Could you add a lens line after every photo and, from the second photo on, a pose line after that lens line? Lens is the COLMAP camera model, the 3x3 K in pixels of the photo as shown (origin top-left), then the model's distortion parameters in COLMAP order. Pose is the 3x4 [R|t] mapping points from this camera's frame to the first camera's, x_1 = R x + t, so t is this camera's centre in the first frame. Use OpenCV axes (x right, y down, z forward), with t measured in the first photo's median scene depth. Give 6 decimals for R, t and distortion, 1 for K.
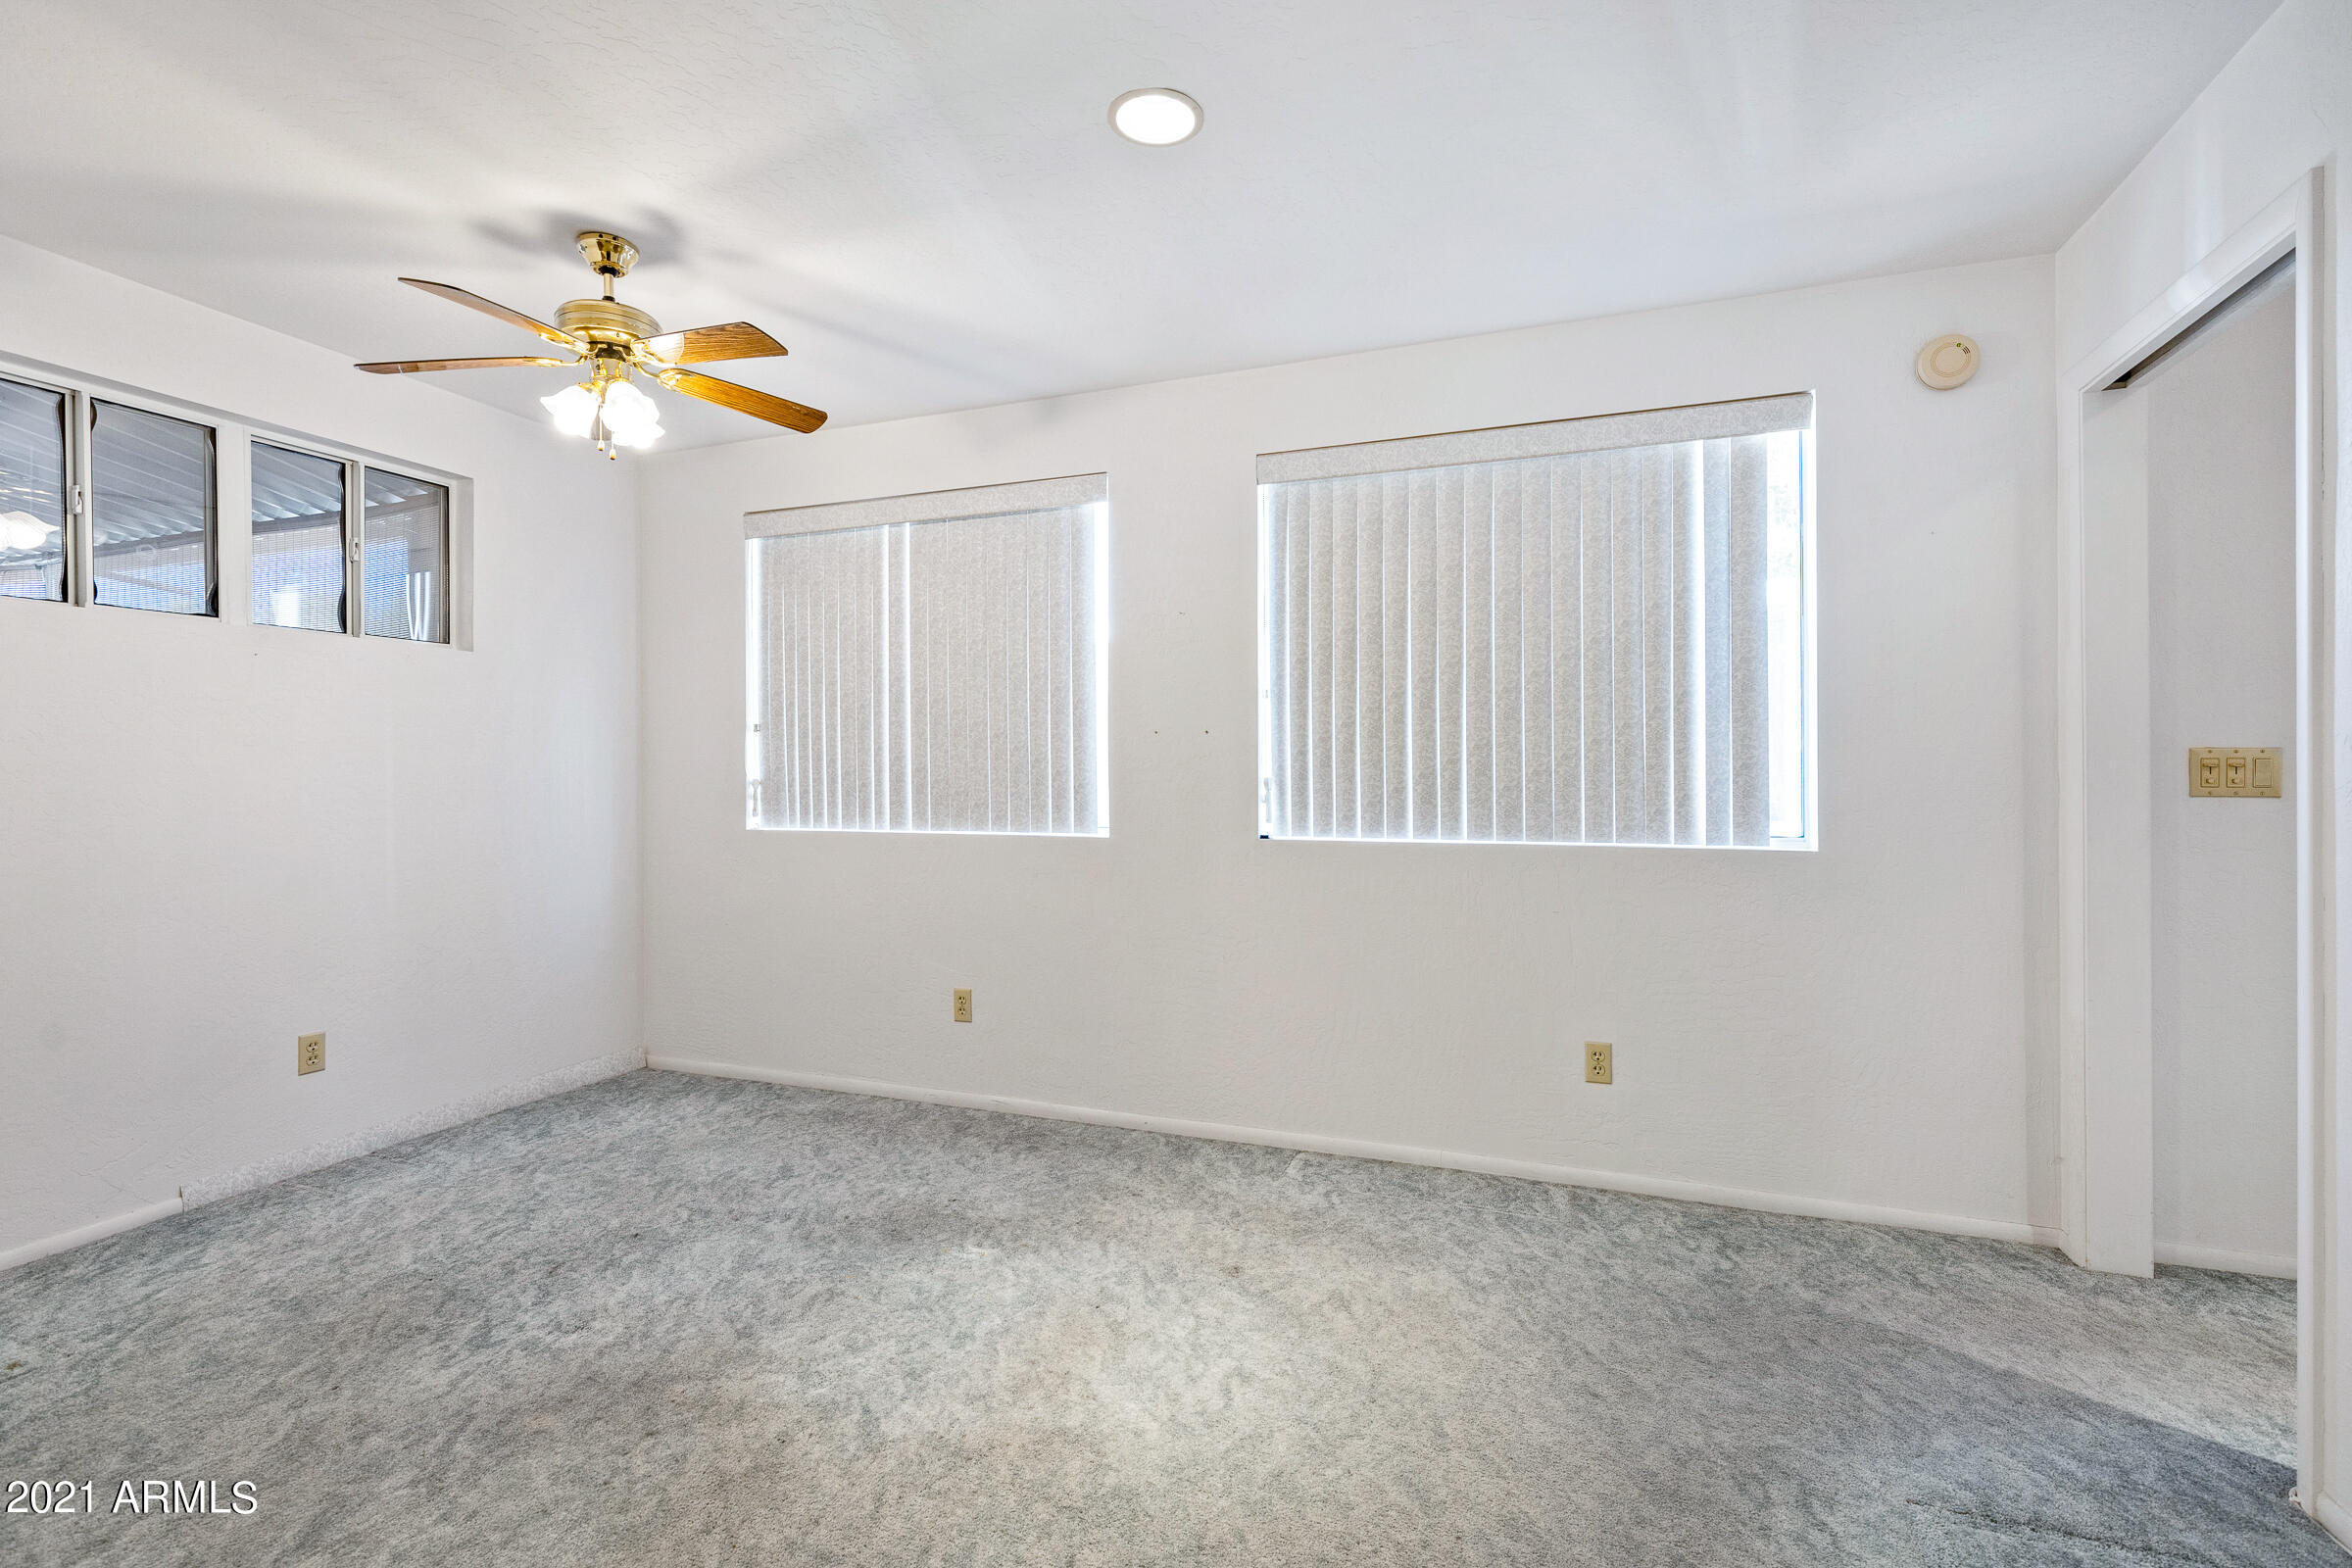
lens RADIAL K [[1067.5, 0, 1177.7], [0, 1067.5, 779.0], [0, 0, 1]] dist [0.013327, -0.000138]
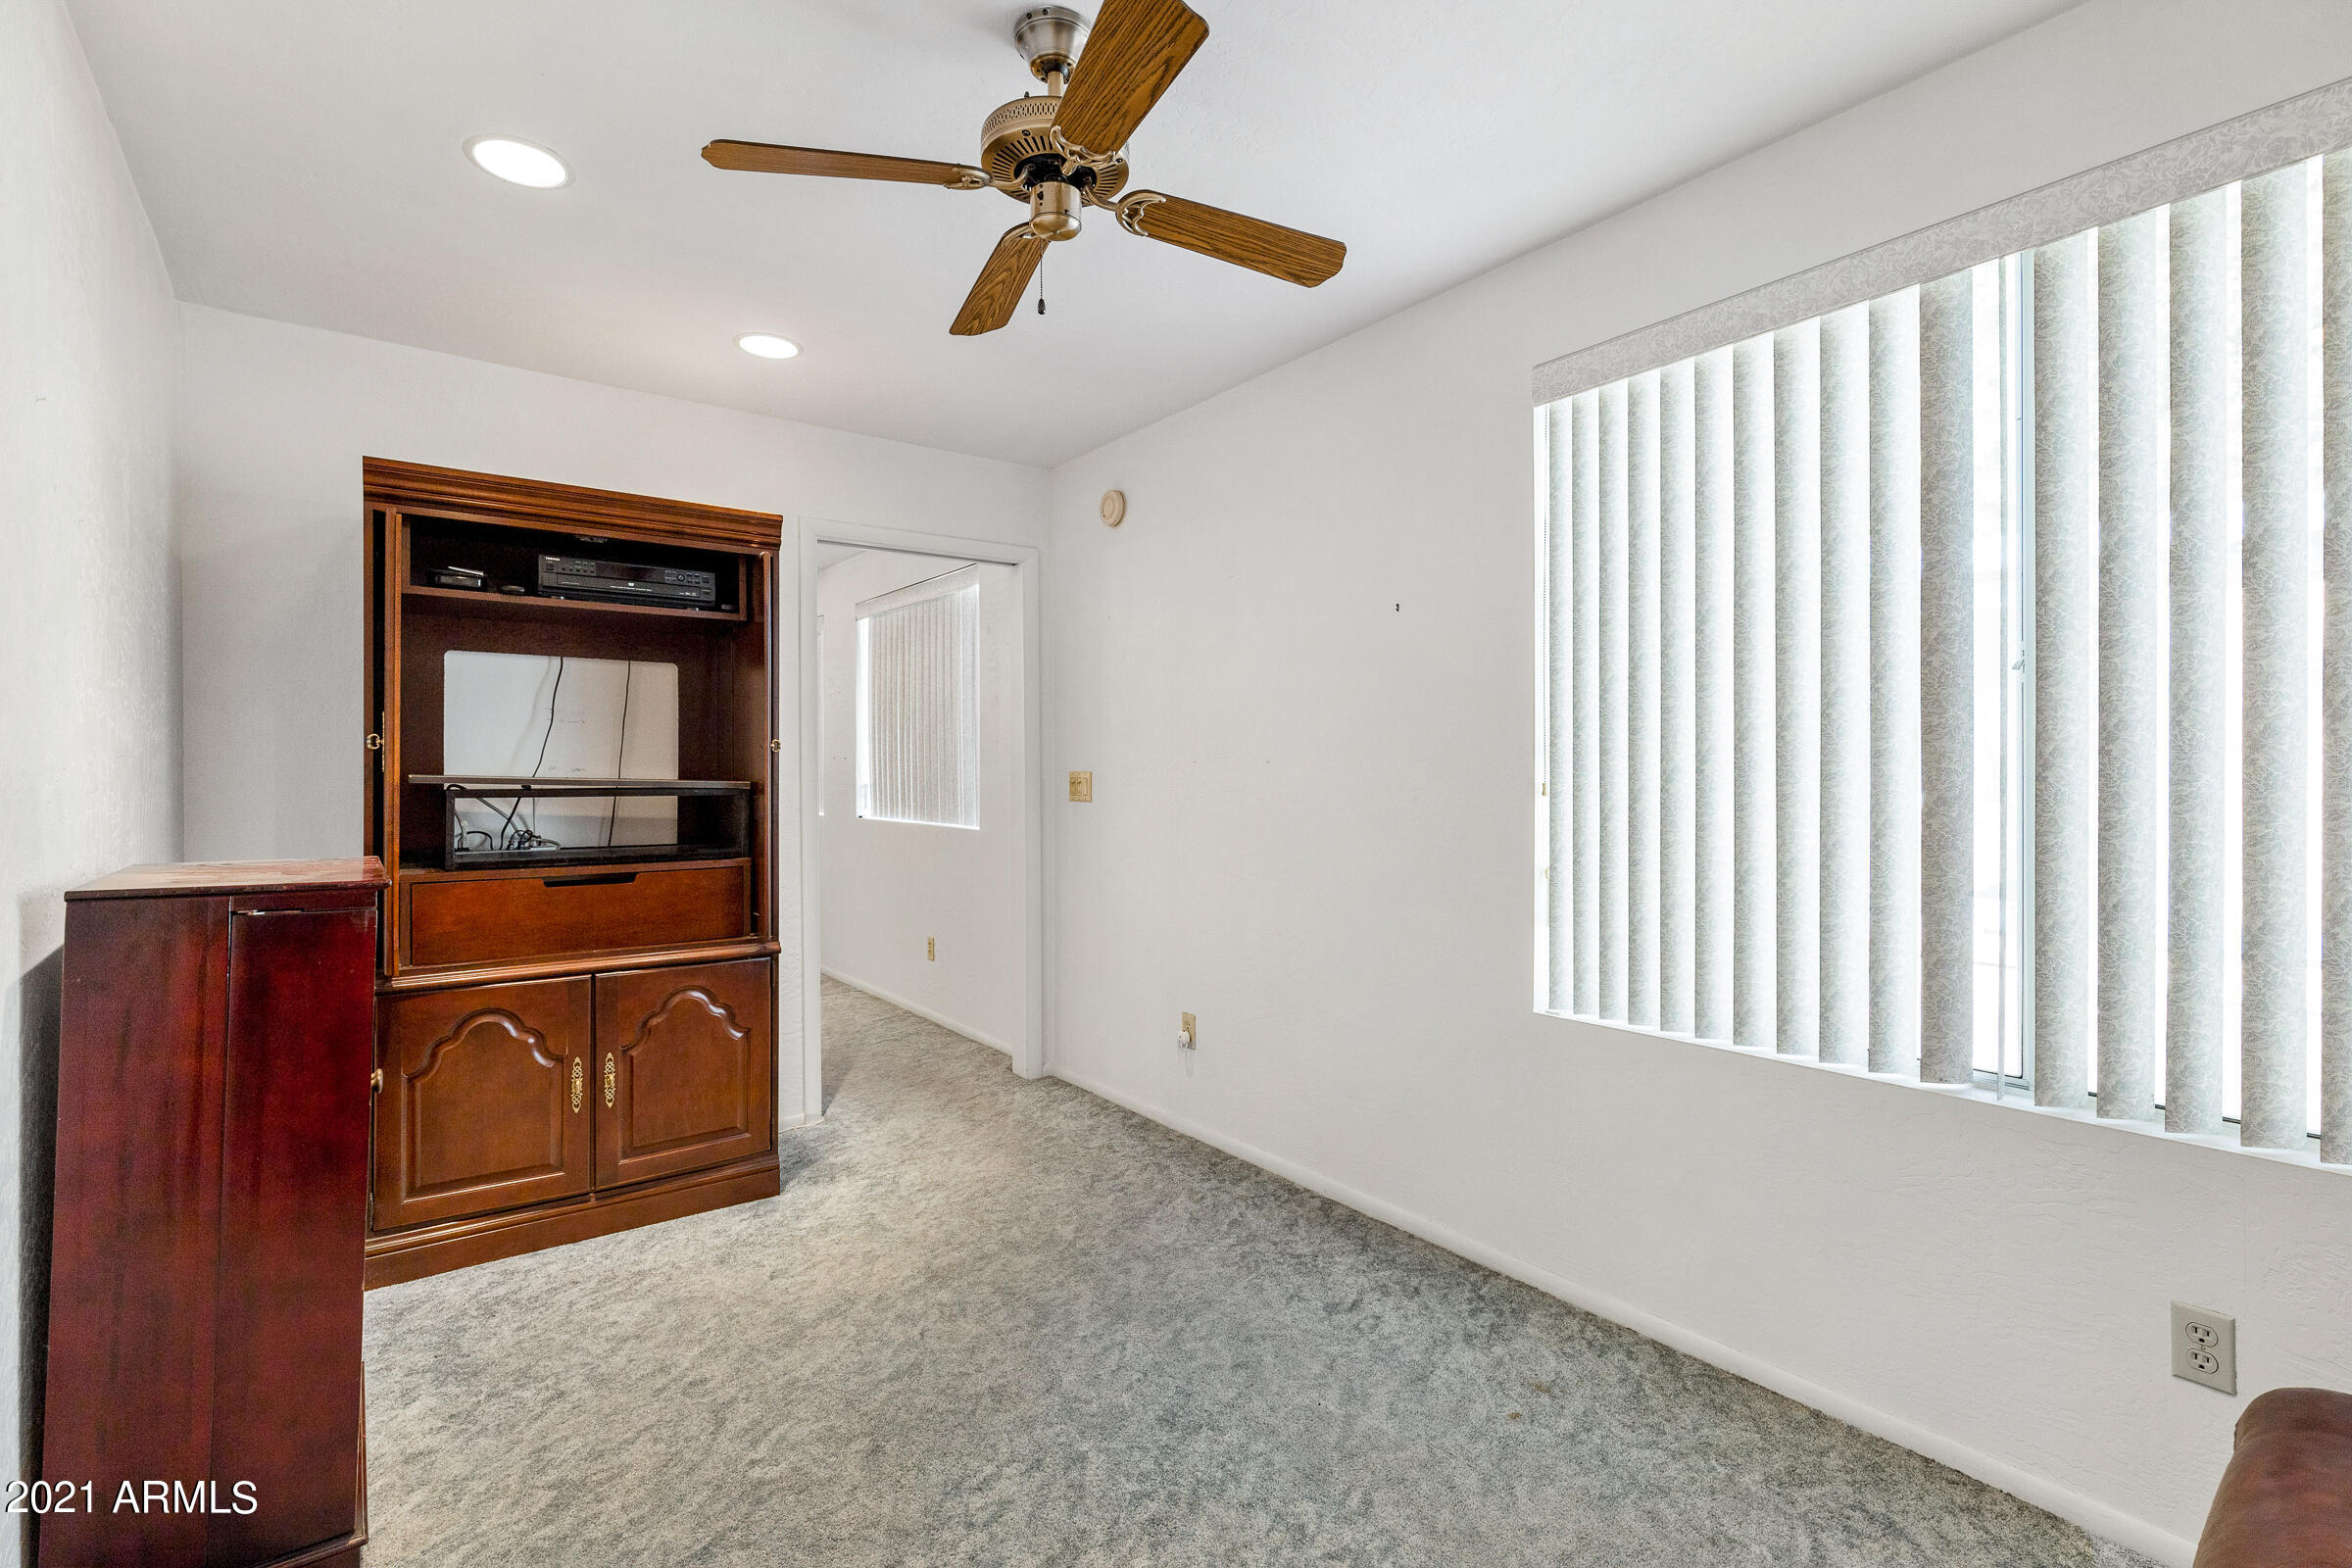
lens RADIAL K [[1067.5, 0, 1177.7], [0, 1067.5, 779.0], [0, 0, 1]] dist [0.013327, -0.000138]
pose [[0.845268, 0.003310, -0.534332, 2.005207], [-0.002752, 0.999995, 0.001840, -0.021179], [0.534336, -0.000084, 0.845272, -0.312814]]
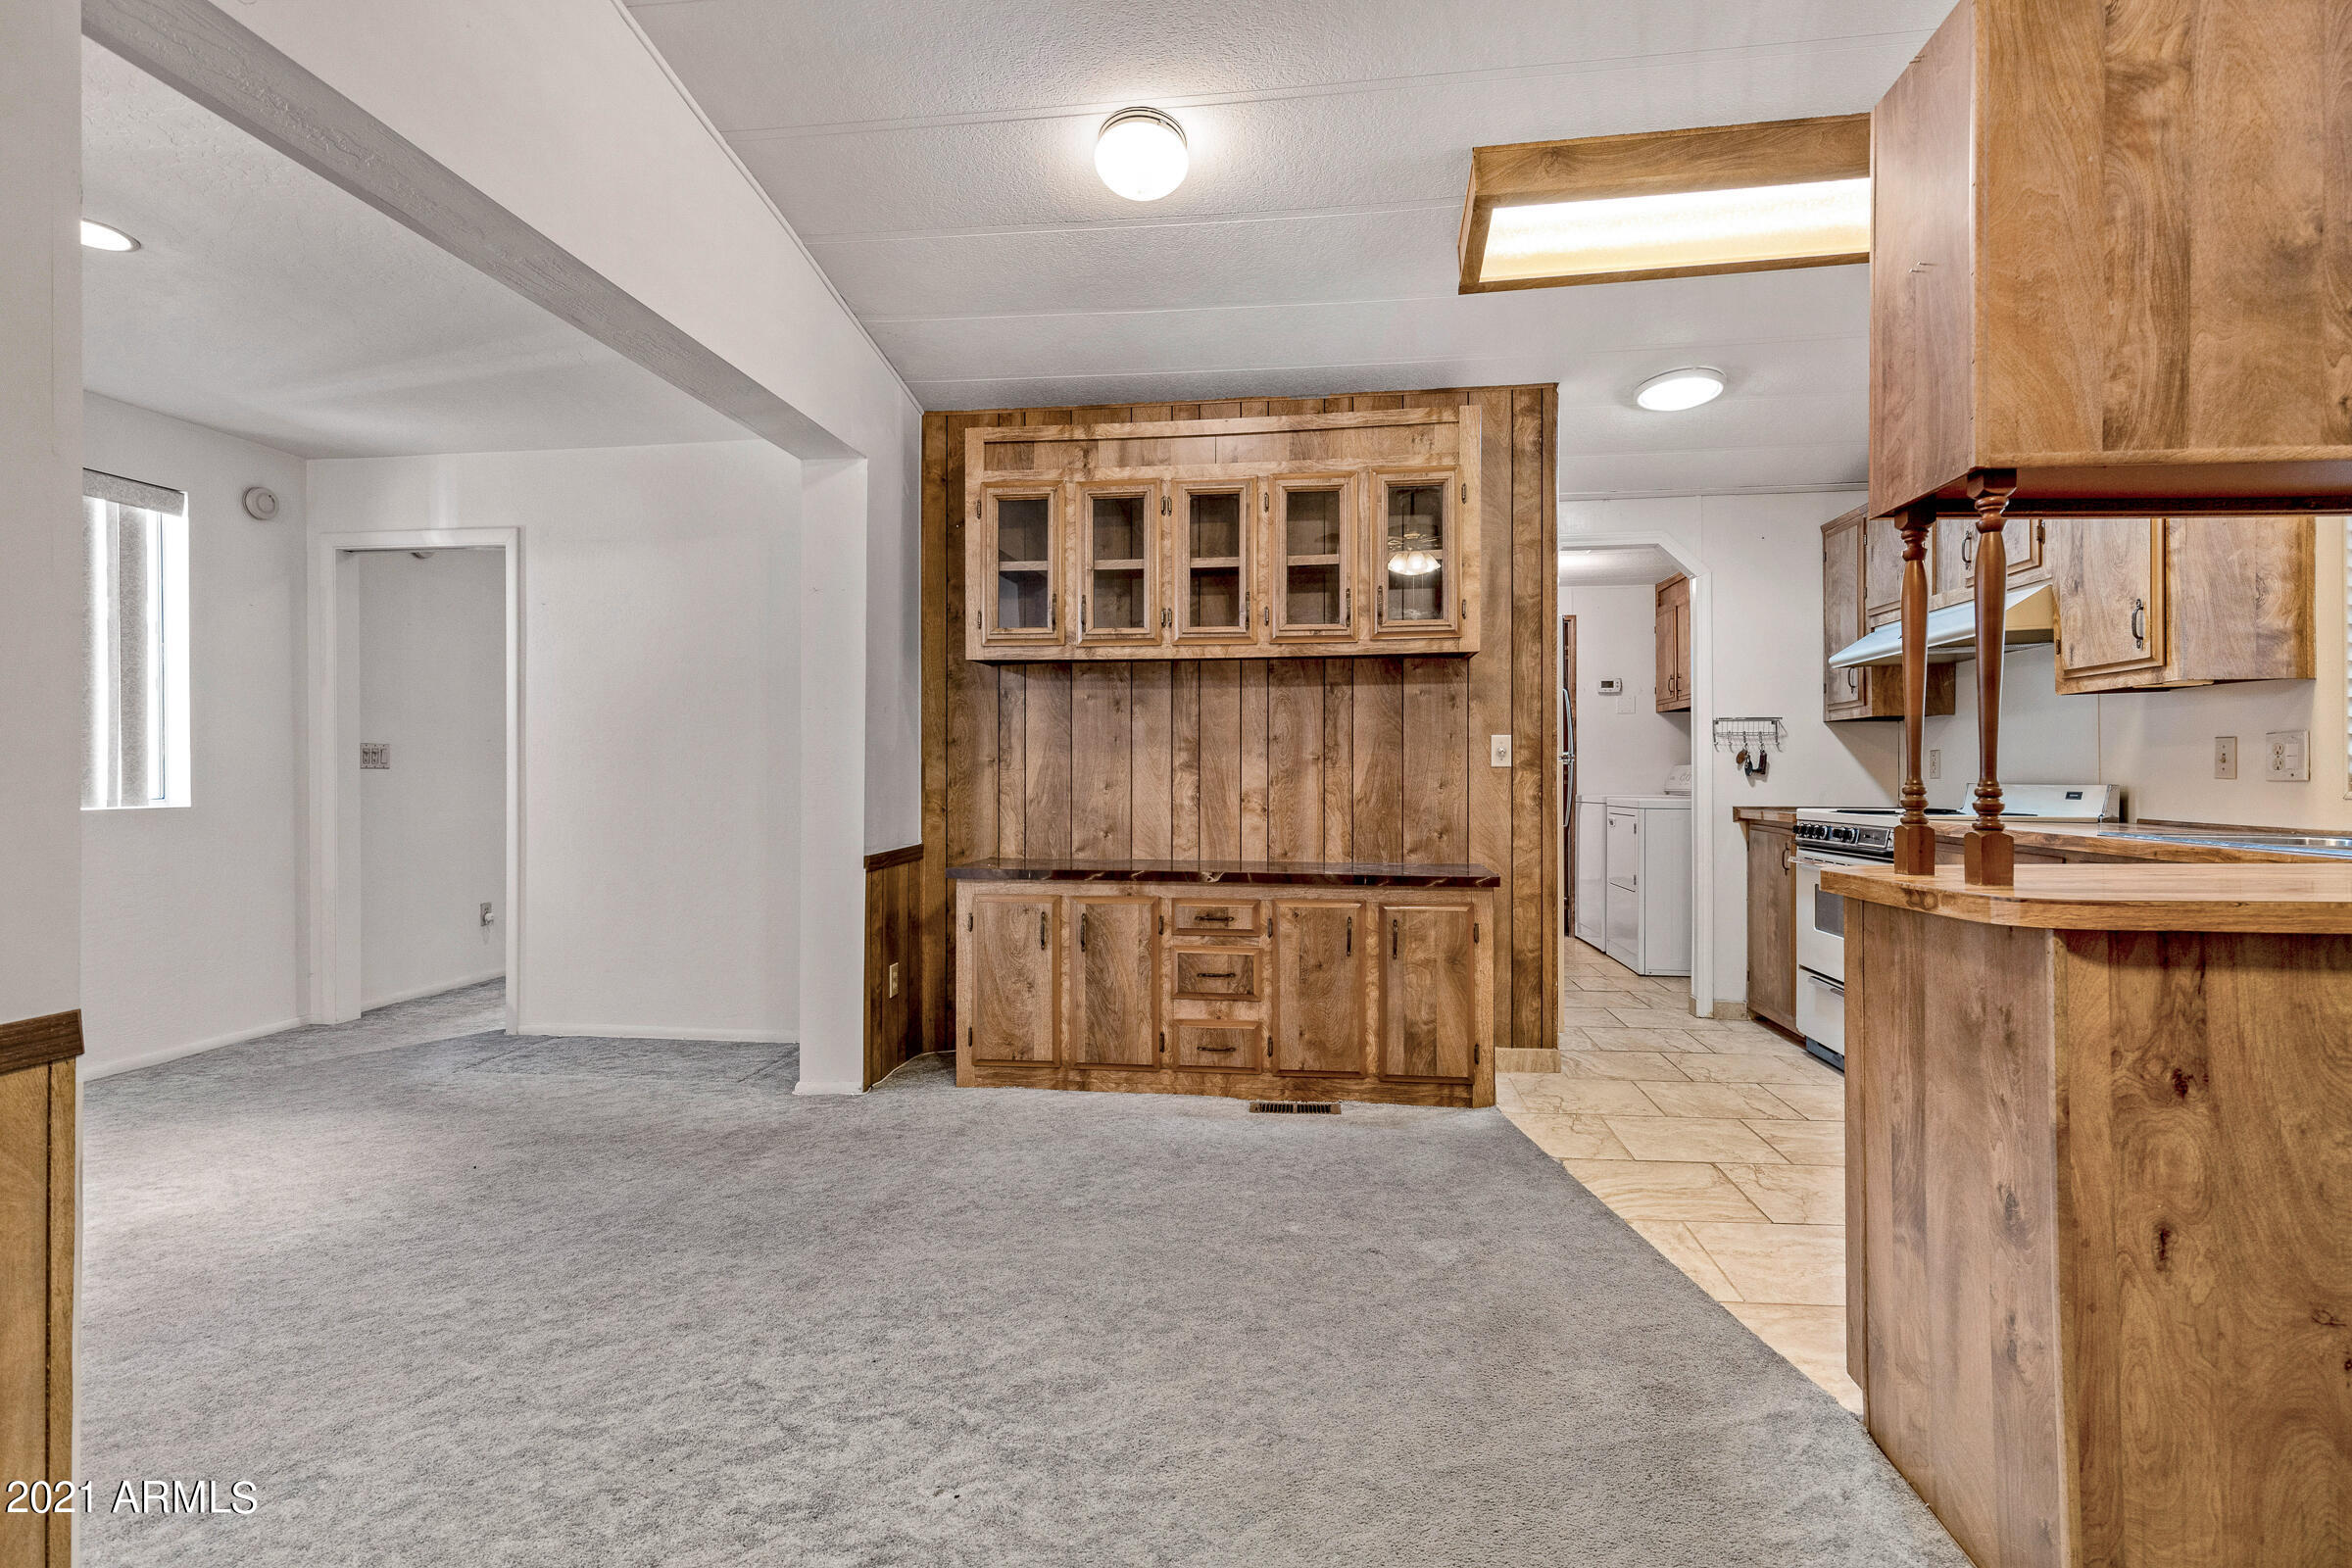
lens RADIAL K [[1119.8, 0, 1173.9], [0, 1119.8, 765.8], [0, 0, 1]] dist [0.000113, -0.000735]
pose [[-0.223398, 0.007571, 0.974698, -1.369043], [0.004916, 0.999966, -0.006641, 0.032444], [-0.974715, 0.003309, -0.223427, 0.031816]]
